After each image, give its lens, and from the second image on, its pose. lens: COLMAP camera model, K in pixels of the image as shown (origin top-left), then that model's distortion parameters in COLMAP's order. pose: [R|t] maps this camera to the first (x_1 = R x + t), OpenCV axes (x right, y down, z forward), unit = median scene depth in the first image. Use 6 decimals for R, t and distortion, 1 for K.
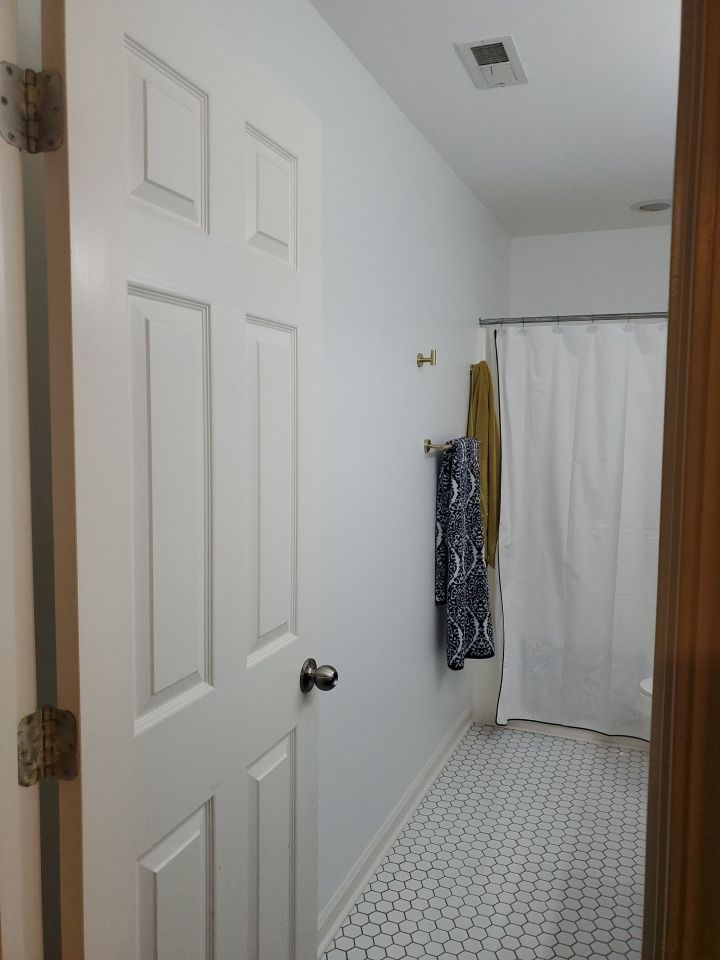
lens RADIAL K [[746.9, 0, 347.1], [0, 746.9, 478.3], [0, 0, 1]] dist [0.037198, -0.035440]
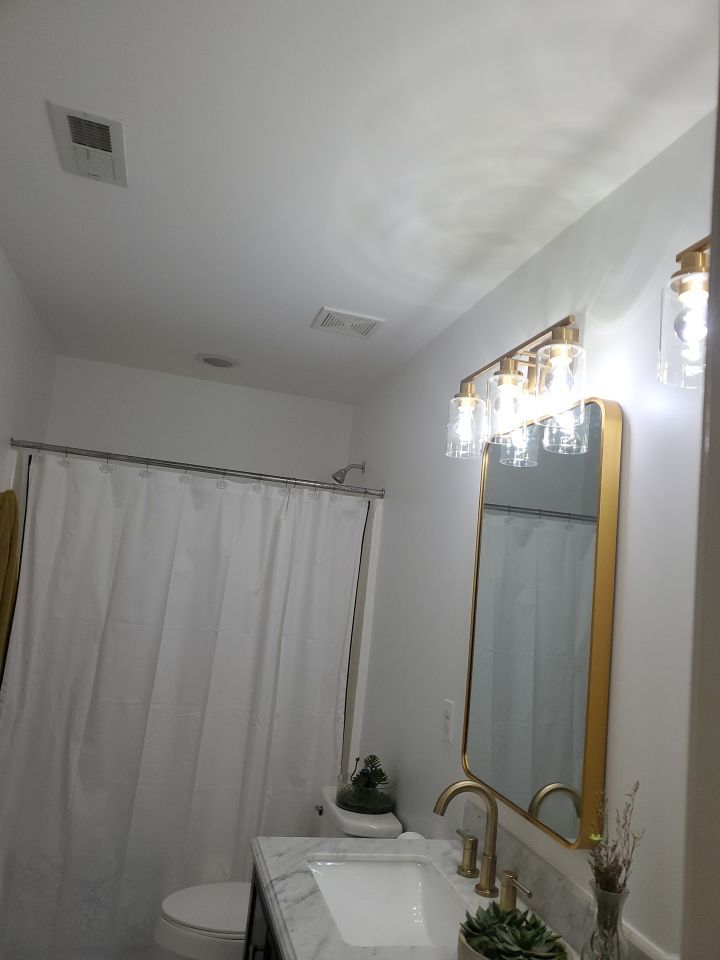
lens RADIAL K [[746.9, 0, 370.6], [0, 746.9, 477.6], [0, 0, 1]] dist [0.037198, -0.035440]
pose [[0.781401, 0.157620, 0.603795, -0.005103], [-0.047762, 0.979843, -0.193975, -0.036779], [-0.622199, 0.122734, 0.773178, 0.154530]]
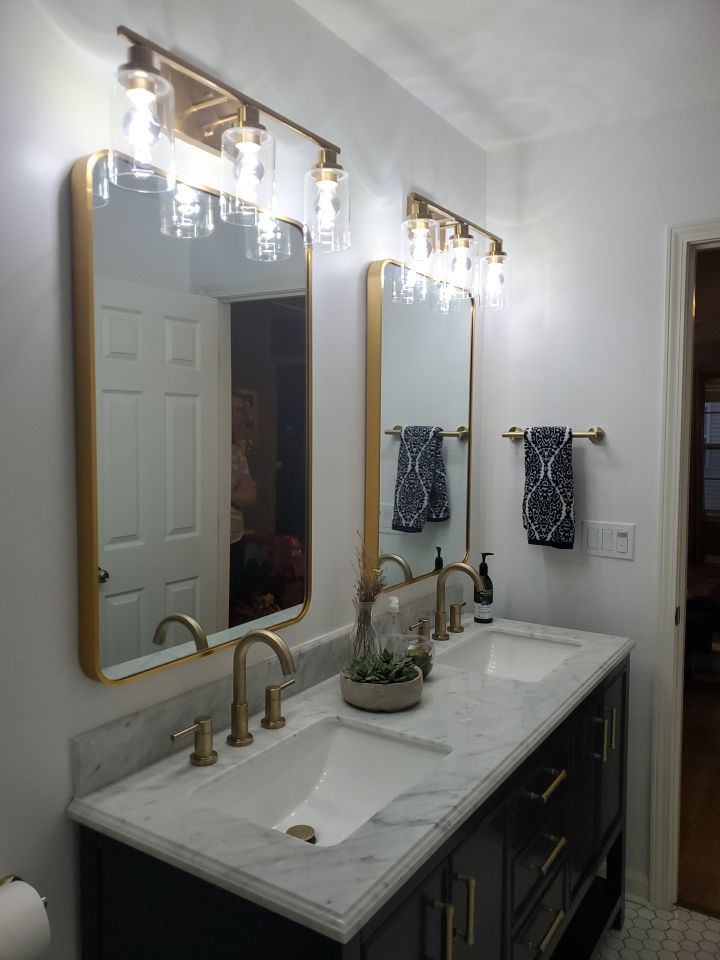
lens RADIAL K [[746.9, 0, 352.6], [0, 746.9, 472.8], [0, 0, 1]] dist [0.037198, -0.035440]
pose [[-0.983542, -0.024196, 0.179051, 0.285294], [0.001654, 0.989745, 0.142837, -0.098605], [-0.180671, 0.140782, -0.973416, 1.019893]]
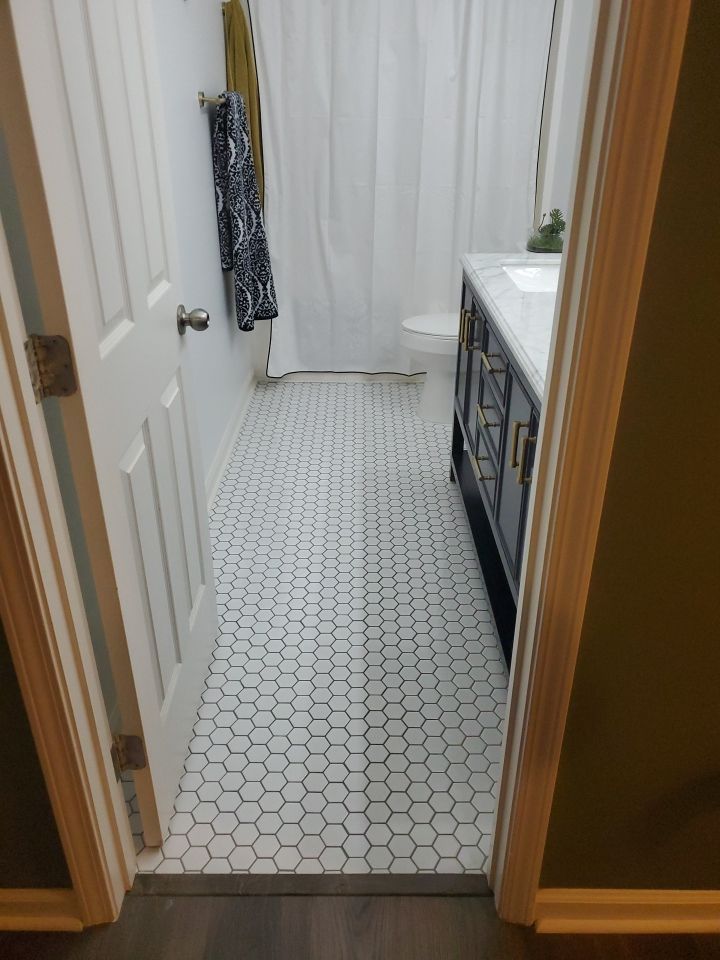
lens RADIAL K [[746.9, 0, 363.4], [0, 746.9, 471.1], [0, 0, 1]] dist [0.037198, -0.035440]
pose [[0.918001, -0.185546, 0.350496, -0.120912], [0.036642, 0.919702, 0.390903, 0.023758], [-0.394883, -0.346007, 0.851086, -0.061786]]
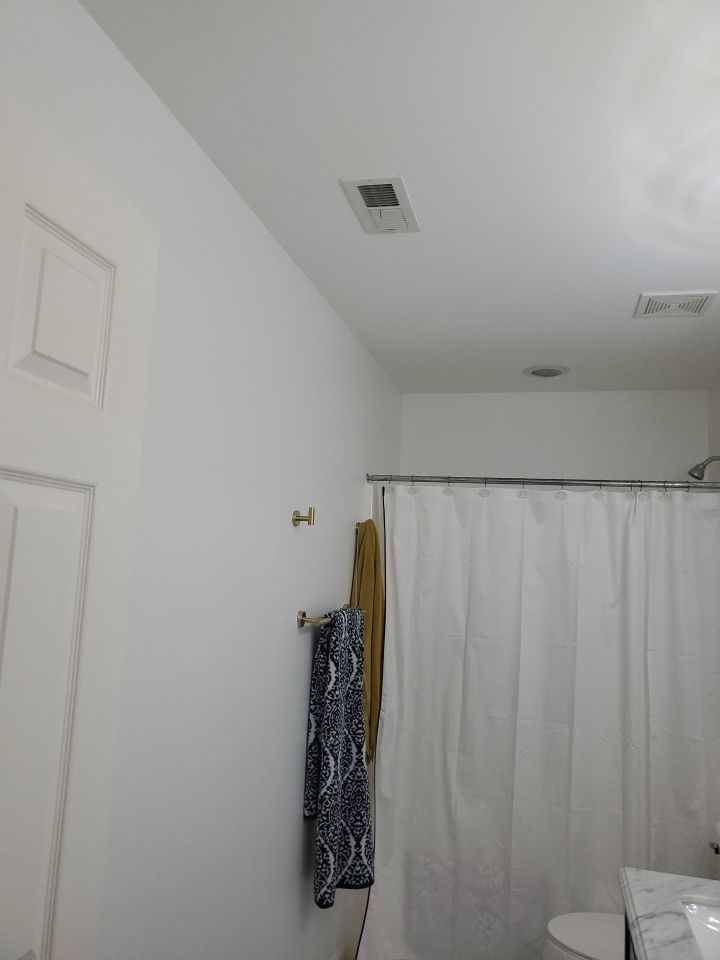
lens RADIAL K [[746.9, 0, 347.0], [0, 746.9, 467.7], [0, 0, 1]] dist [0.037198, -0.035440]
pose [[0.989214, 0.058433, 0.134321, 0.034358], [-0.030266, 0.978736, -0.202881, -0.040060], [-0.143319, 0.196627, 0.969947, 0.133424]]
